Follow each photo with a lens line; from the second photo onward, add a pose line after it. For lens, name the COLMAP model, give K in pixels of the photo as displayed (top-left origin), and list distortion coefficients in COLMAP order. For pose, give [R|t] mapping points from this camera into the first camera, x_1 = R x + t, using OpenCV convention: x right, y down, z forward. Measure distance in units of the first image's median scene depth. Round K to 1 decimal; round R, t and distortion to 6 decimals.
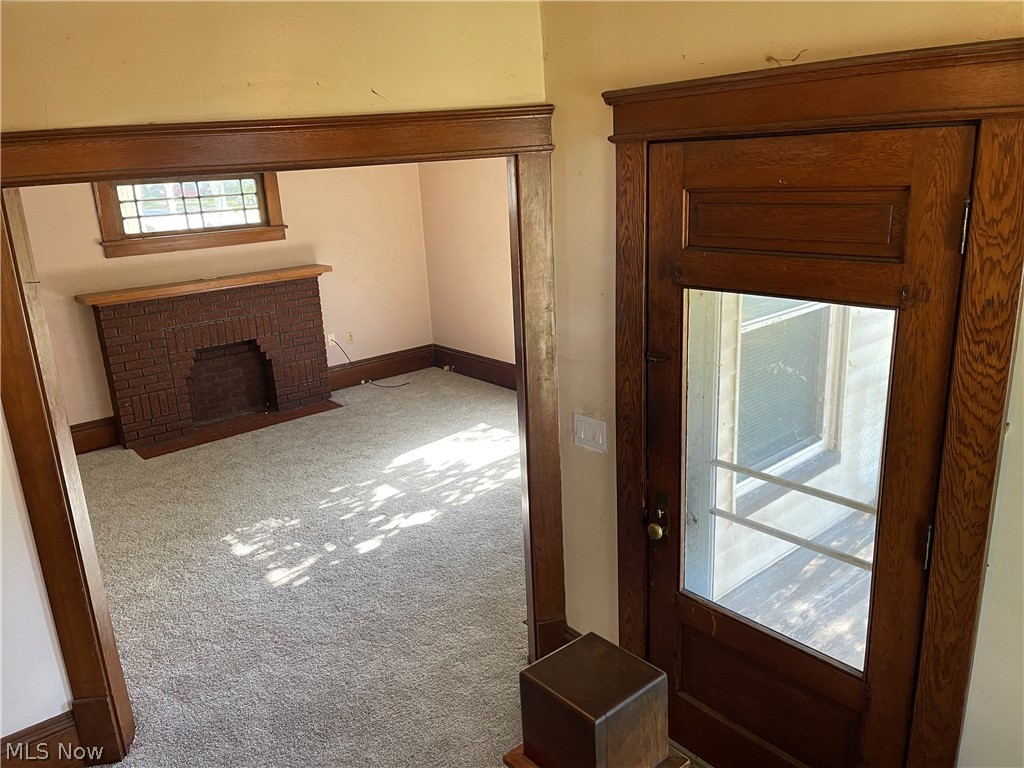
lens RADIAL K [[779.4, 0, 512.0], [0, 779.4, 384.0], [0, 0, 1]] dist [0.097475, -0.136225]
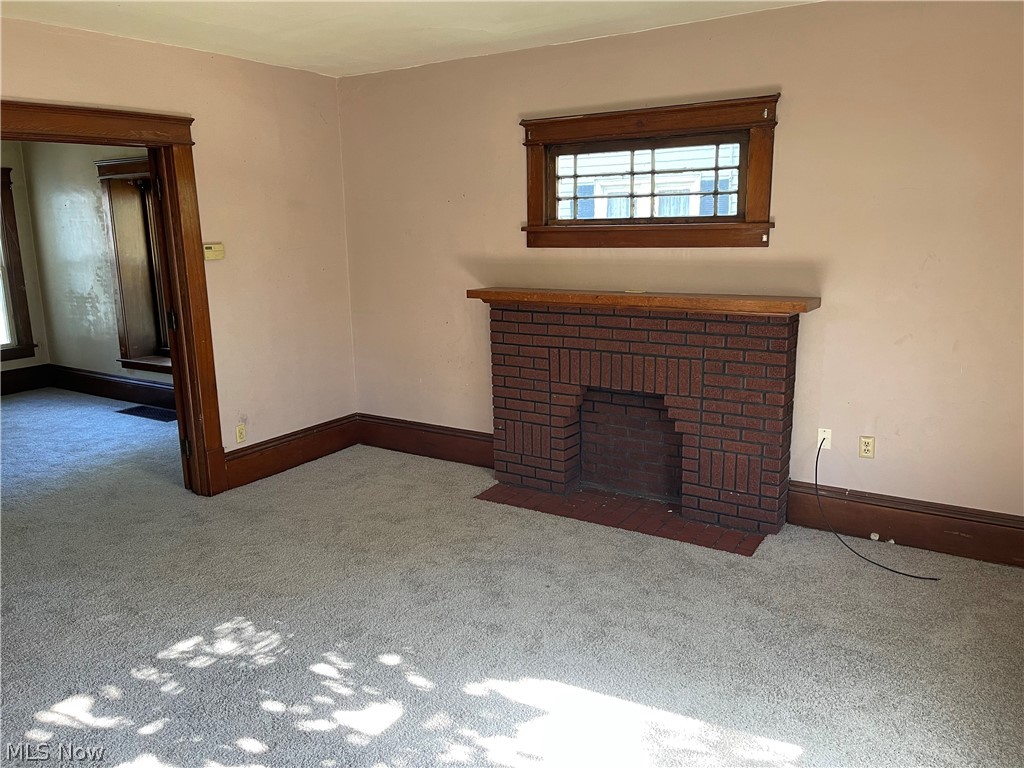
lens RADIAL K [[779.4, 0, 512.0], [0, 779.4, 384.0], [0, 0, 1]] dist [0.097475, -0.136225]
pose [[0.298417, 0.238319, -0.924203, 0.248465], [-0.266500, 0.950616, 0.159079, -0.149261], [0.916474, 0.198828, 0.347193, 0.741495]]
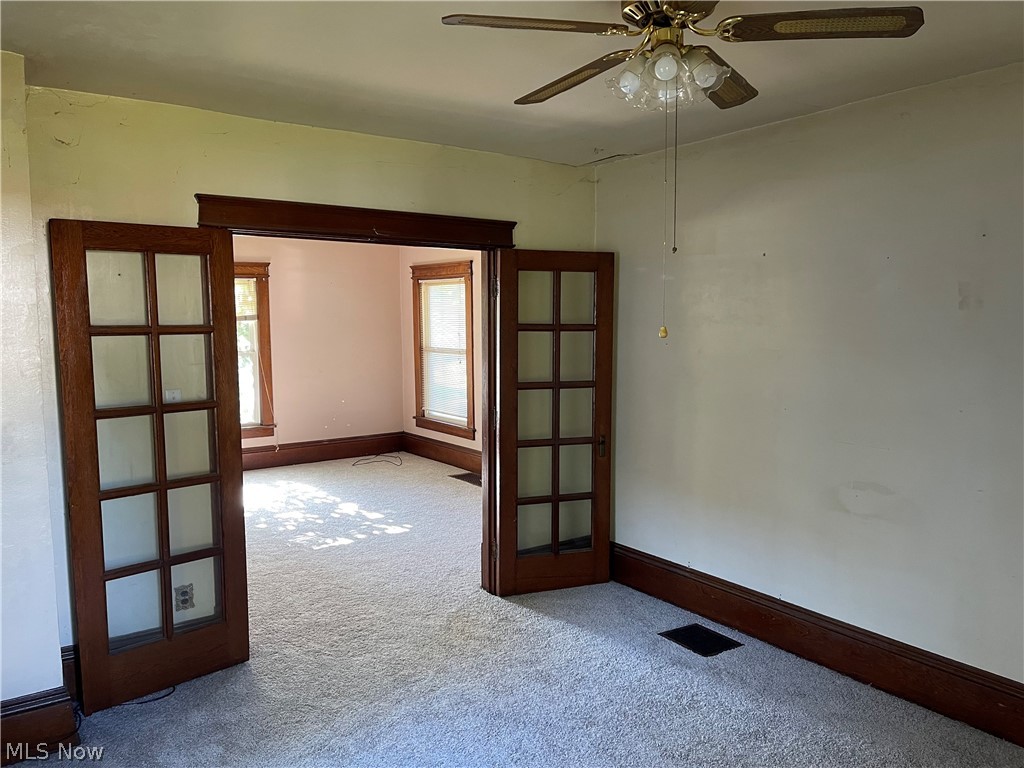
lens RADIAL K [[779.4, 0, 512.0], [0, 779.4, 384.0], [0, 0, 1]] dist [0.097475, -0.136225]
pose [[0.080076, -0.044211, 0.995808, -1.212448], [0.287192, 0.957676, 0.019424, 0.010195], [-0.954520, 0.284432, 0.089384, 0.409552]]
